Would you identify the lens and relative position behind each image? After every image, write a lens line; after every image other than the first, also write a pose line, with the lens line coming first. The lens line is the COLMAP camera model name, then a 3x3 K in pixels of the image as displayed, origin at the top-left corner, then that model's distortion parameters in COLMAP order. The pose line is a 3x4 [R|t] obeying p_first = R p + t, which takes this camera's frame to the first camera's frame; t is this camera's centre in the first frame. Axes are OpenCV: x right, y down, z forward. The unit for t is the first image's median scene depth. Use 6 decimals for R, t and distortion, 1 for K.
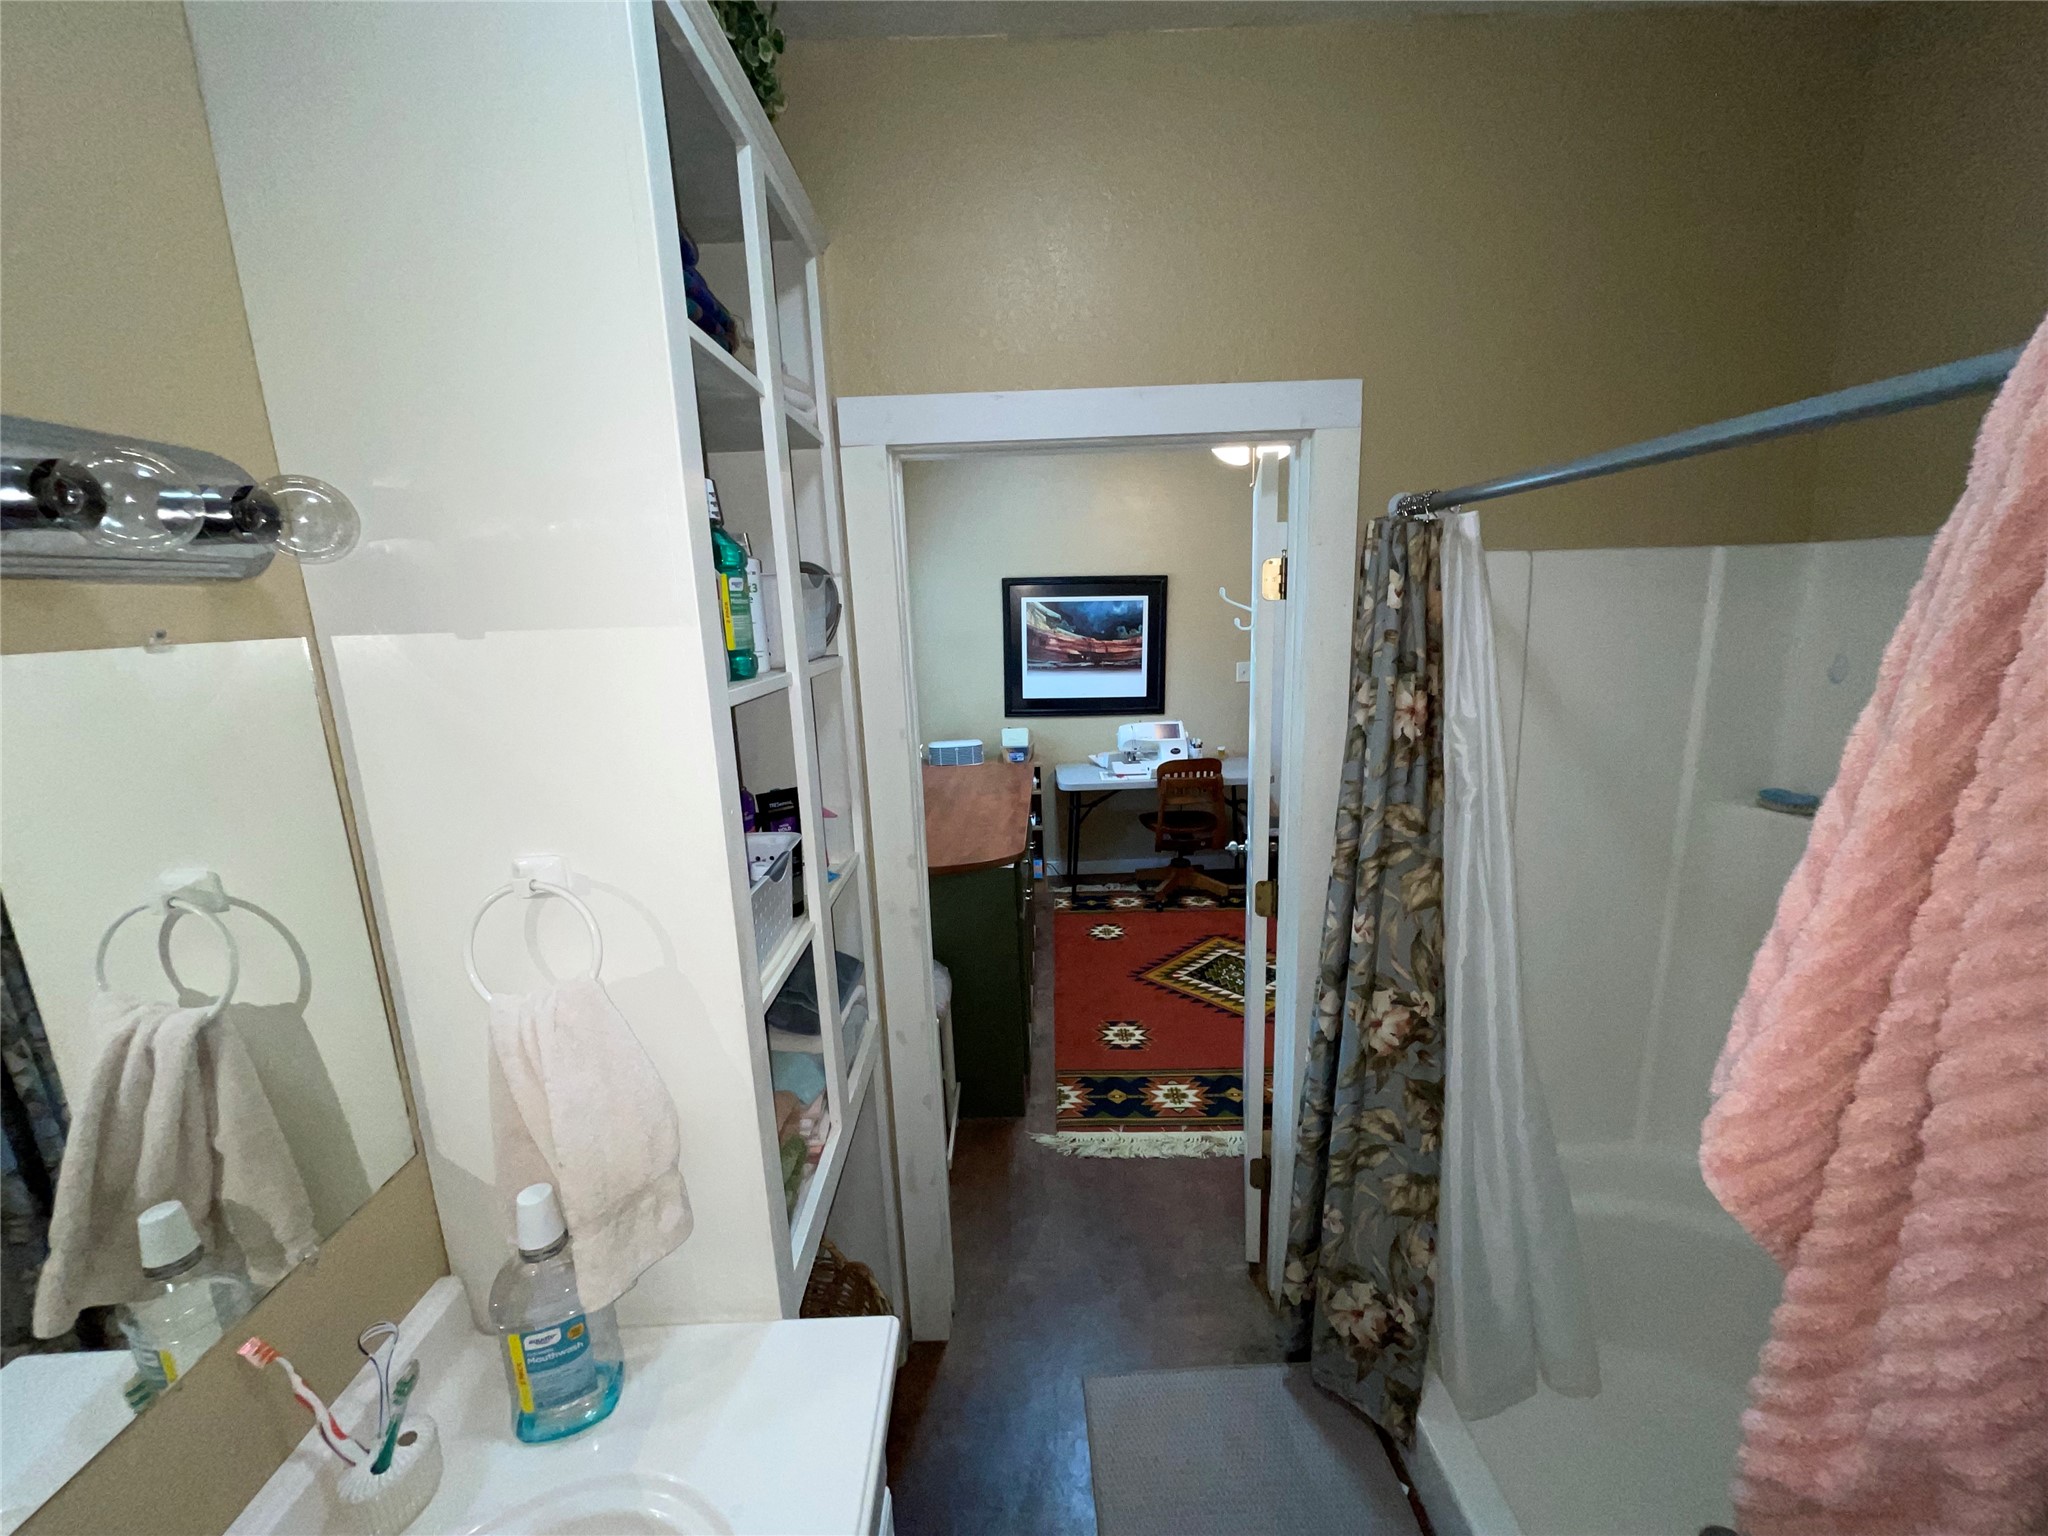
lens RADIAL K [[823.3, 0, 1024.0], [0, 823.3, 768.0], [0, 0, 1]] dist [-0.001108, -0.000145]
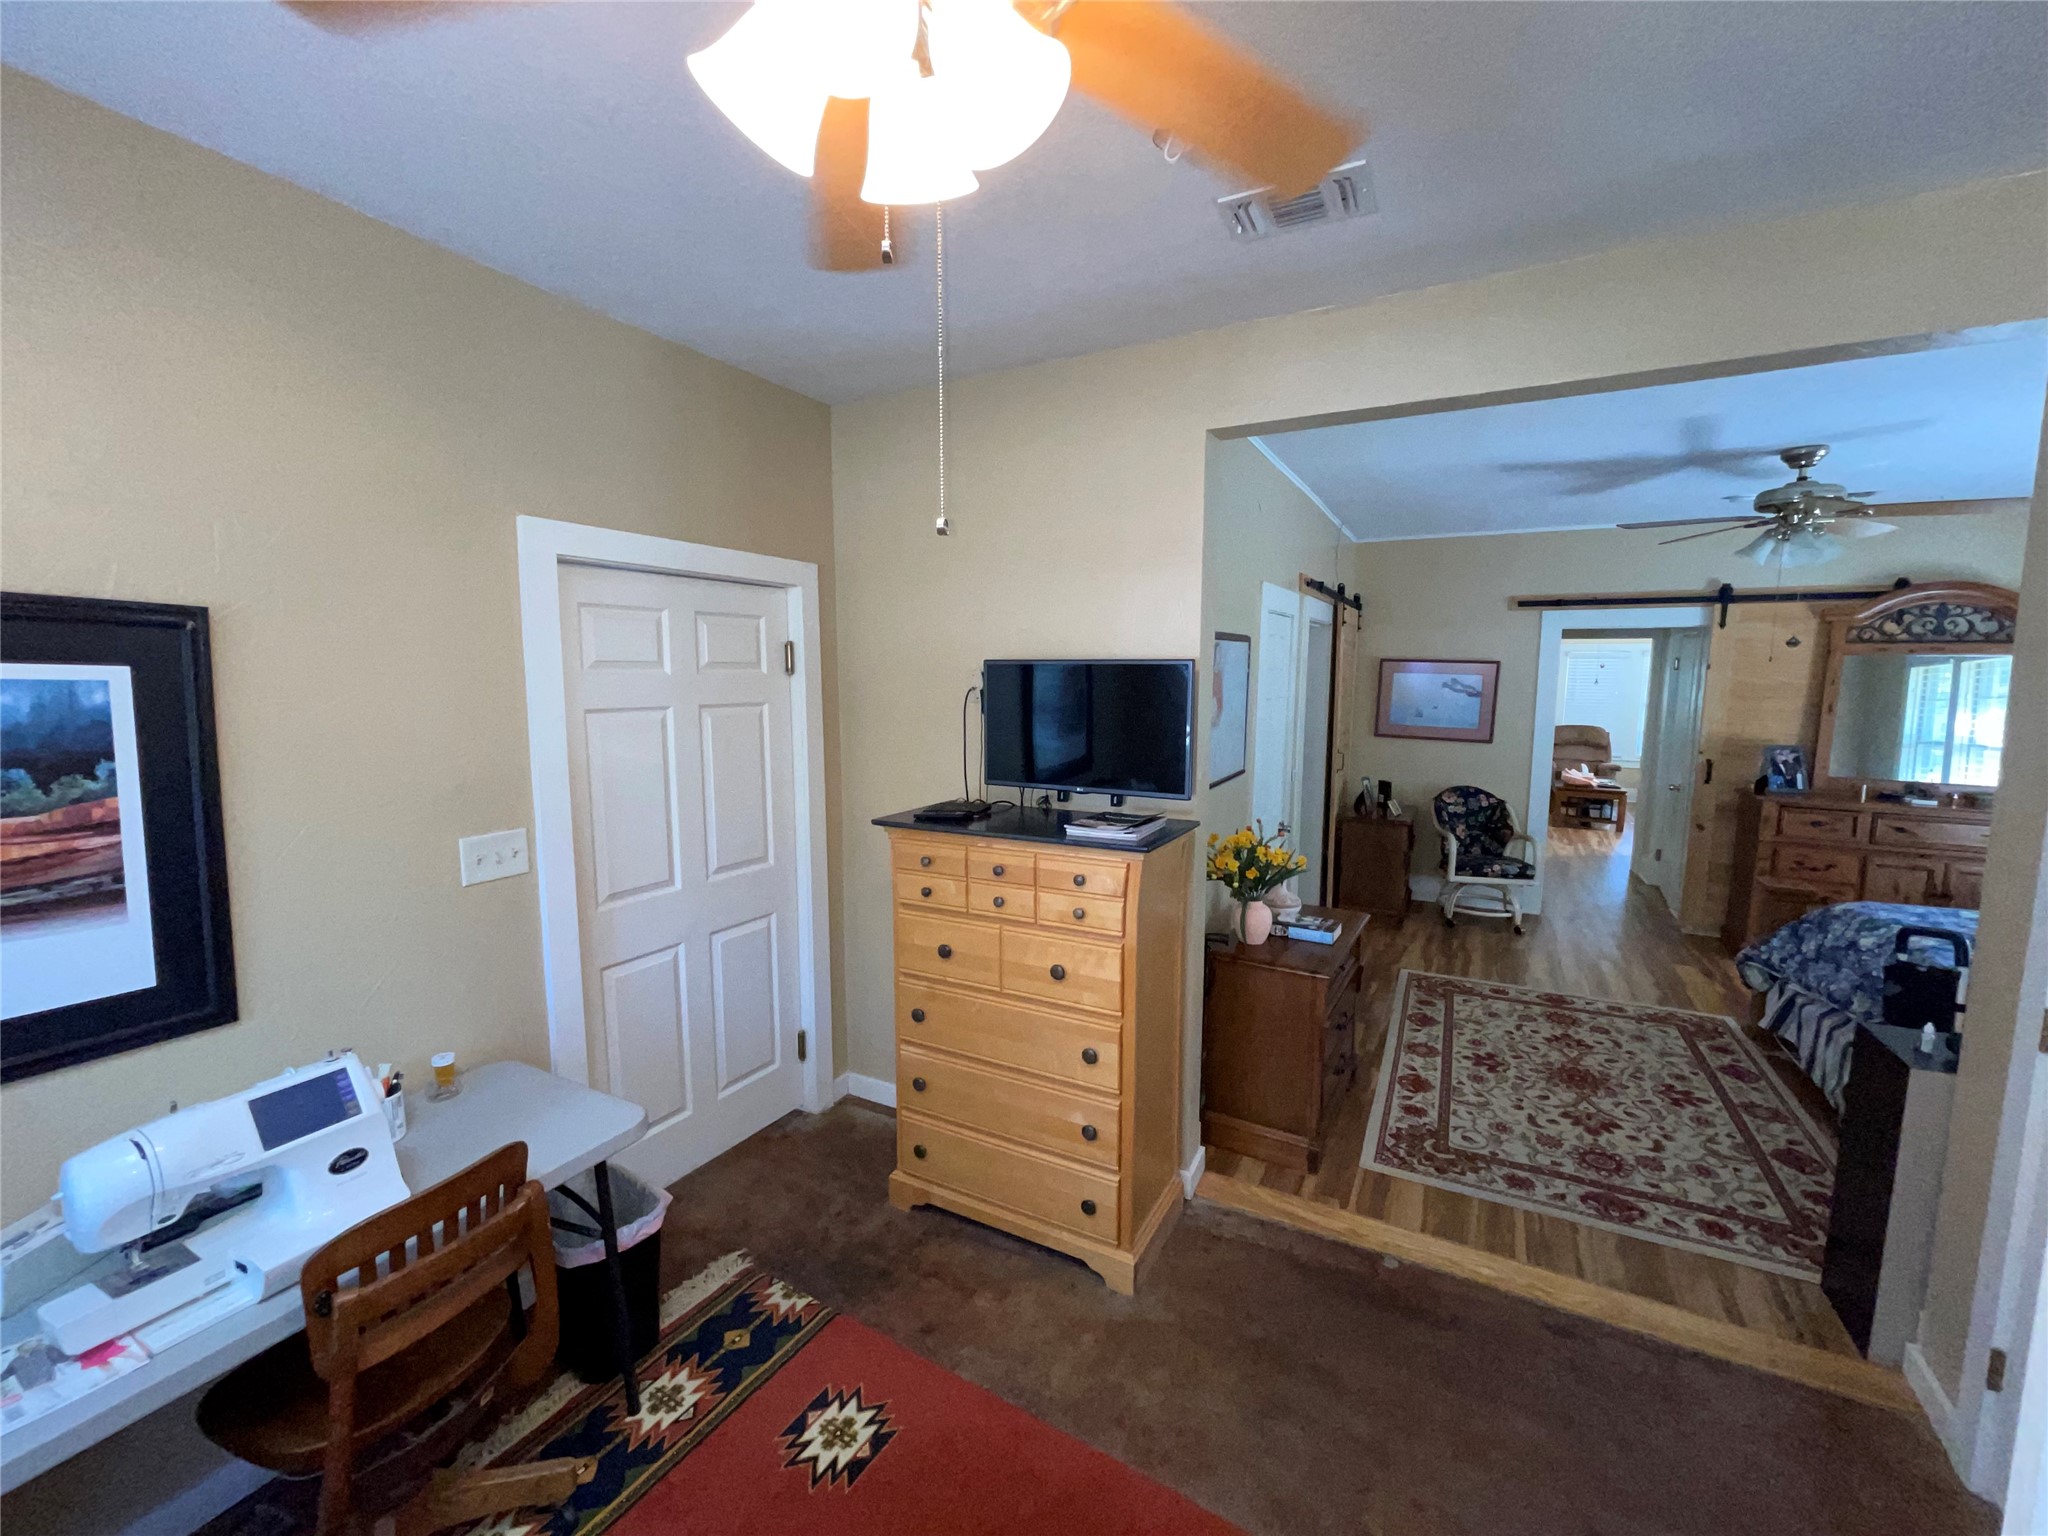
lens RADIAL K [[823.3, 0, 1024.0], [0, 823.3, 768.0], [0, 0, 1]] dist [-0.001108, -0.000145]
pose [[0.488400, -0.063520, 0.870305, 0.044451], [0.157166, 0.987440, -0.016130, -0.114884], [-0.858350, 0.144660, 0.492249, 0.569965]]
